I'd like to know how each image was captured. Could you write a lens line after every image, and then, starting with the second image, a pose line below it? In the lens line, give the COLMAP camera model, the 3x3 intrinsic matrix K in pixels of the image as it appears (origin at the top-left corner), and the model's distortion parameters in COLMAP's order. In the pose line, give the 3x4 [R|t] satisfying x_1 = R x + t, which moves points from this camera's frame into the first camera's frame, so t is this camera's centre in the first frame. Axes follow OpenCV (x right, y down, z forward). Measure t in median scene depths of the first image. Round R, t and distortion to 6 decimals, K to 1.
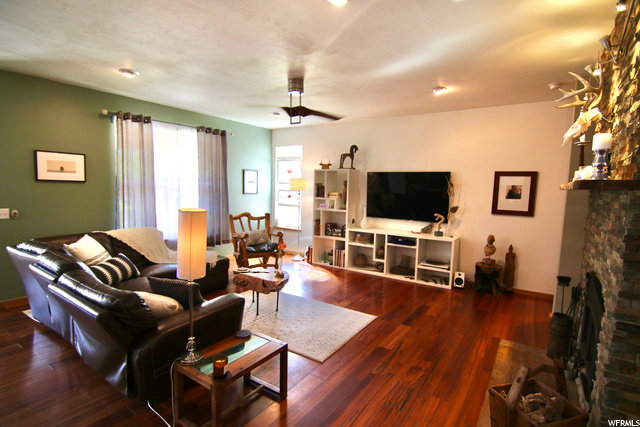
lens RADIAL K [[323.6, 0, 319.2], [0, 323.6, 220.3], [0, 0, 1]] dist [-0.003659, -0.012236]
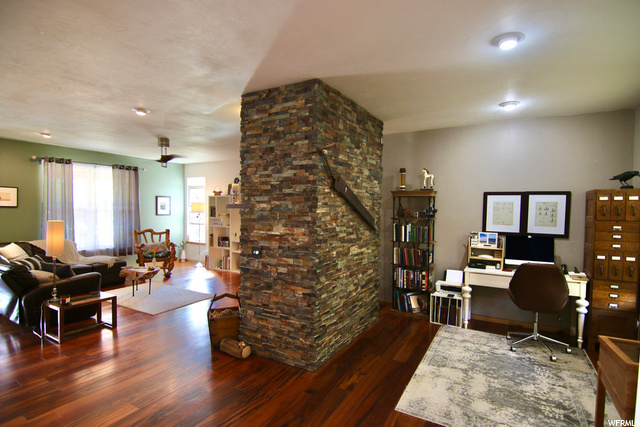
lens RADIAL K [[323.6, 0, 319.2], [0, 323.6, 220.3], [0, 0, 1]] dist [-0.003659, -0.012236]
pose [[0.996880, -0.012151, 0.077990, 0.417060], [0.017468, 0.997542, -0.067857, 0.048810], [-0.076974, 0.069007, 0.994642, -0.420649]]
